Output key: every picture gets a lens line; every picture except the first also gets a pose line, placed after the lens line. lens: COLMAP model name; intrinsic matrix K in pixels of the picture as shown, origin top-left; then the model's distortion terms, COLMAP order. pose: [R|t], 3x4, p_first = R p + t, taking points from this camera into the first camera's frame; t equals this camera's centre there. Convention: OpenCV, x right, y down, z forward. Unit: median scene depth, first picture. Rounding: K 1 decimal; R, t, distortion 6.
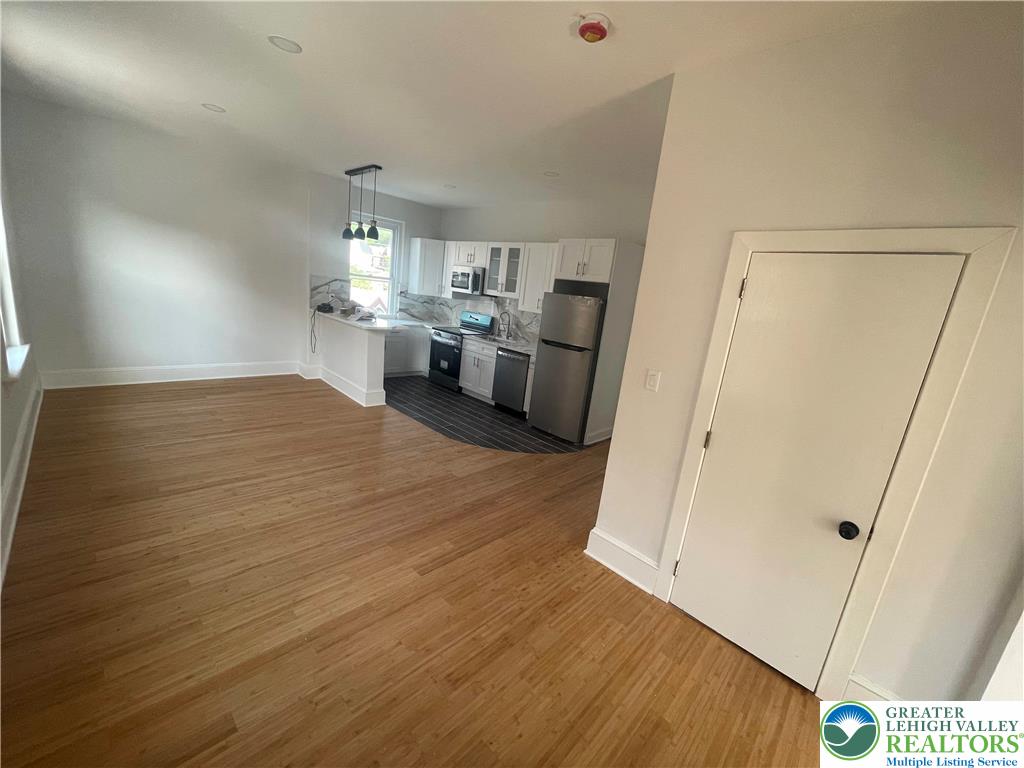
lens RADIAL K [[418.3, 0, 514.1], [0, 418.3, 388.4], [0, 0, 1]] dist [0.009450, 0.000049]
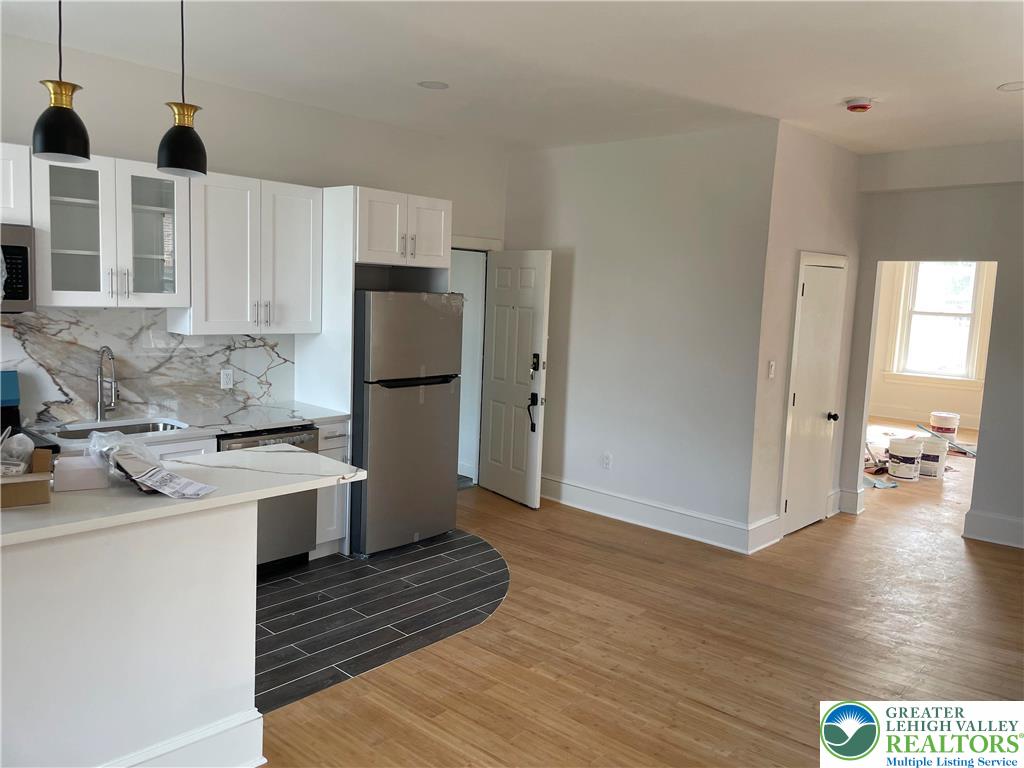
lens RADIAL K [[780.7, 0, 518.7], [0, 780.7, 374.6], [0, 0, 1]] dist [0.074976, -0.083361]
pose [[-0.043877, -0.226750, 0.972964, -0.715307], [0.184848, 0.955244, 0.230956, -0.258029], [-0.981787, 0.189984, 0.000001, 0.677697]]
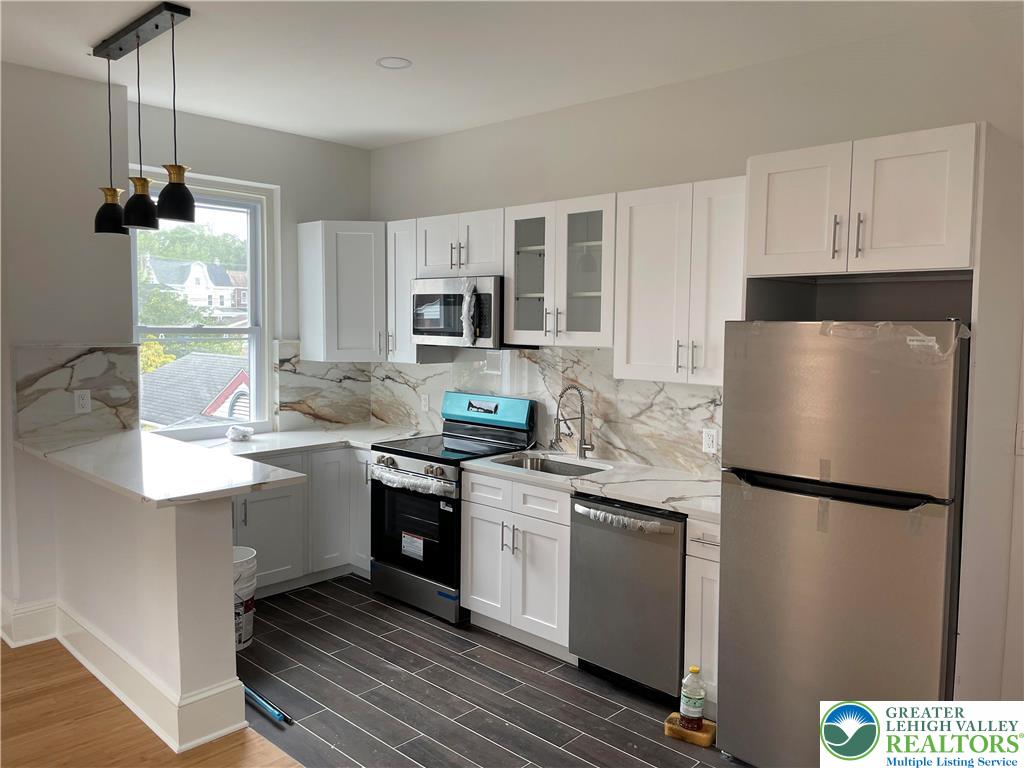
lens RADIAL K [[780.7, 0, 518.7], [0, 780.7, 374.6], [0, 0, 1]] dist [0.074976, -0.083361]
pose [[0.993935, -0.108513, 0.017822, -0.079006], [0.109967, 0.980861, -0.160682, -0.090613], [-0.000045, 0.161668, 0.986845, 0.338078]]
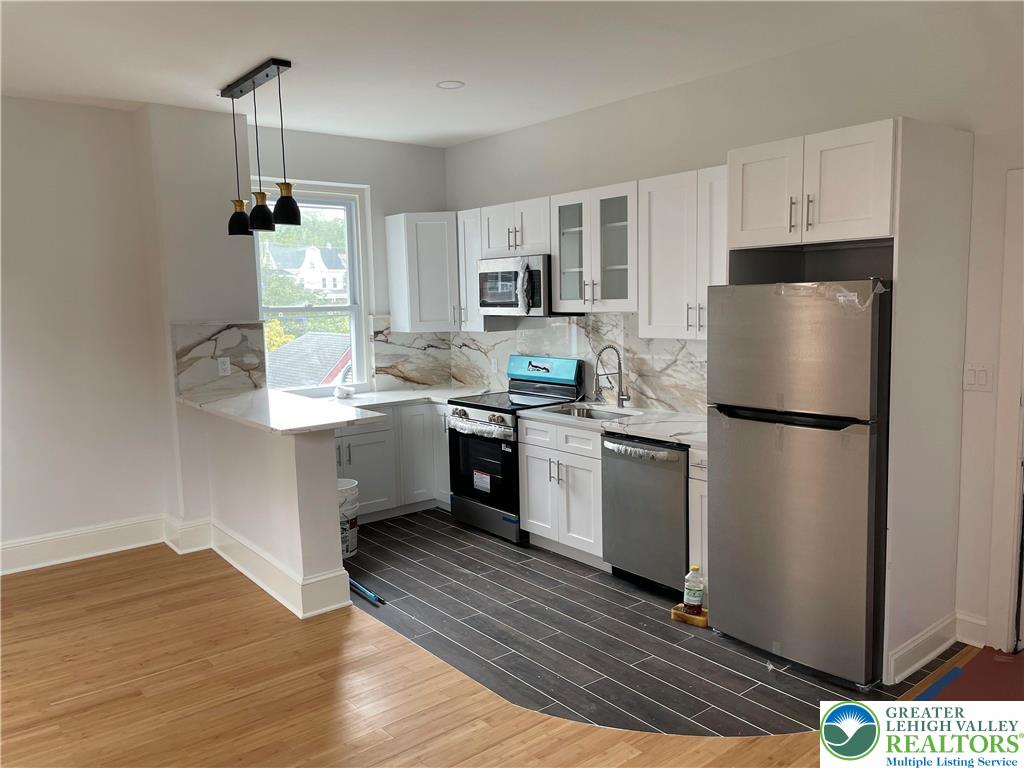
lens RADIAL K [[783.4, 0, 512.0], [0, 783.4, 384.0], [0, 0, 1]] dist [0.064443, -0.005900]
pose [[0.983563, -0.126539, -0.128811, -0.020109], [0.109407, 0.985144, -0.132372, -0.049878], [0.143647, 0.116103, 0.982795, 0.205780]]
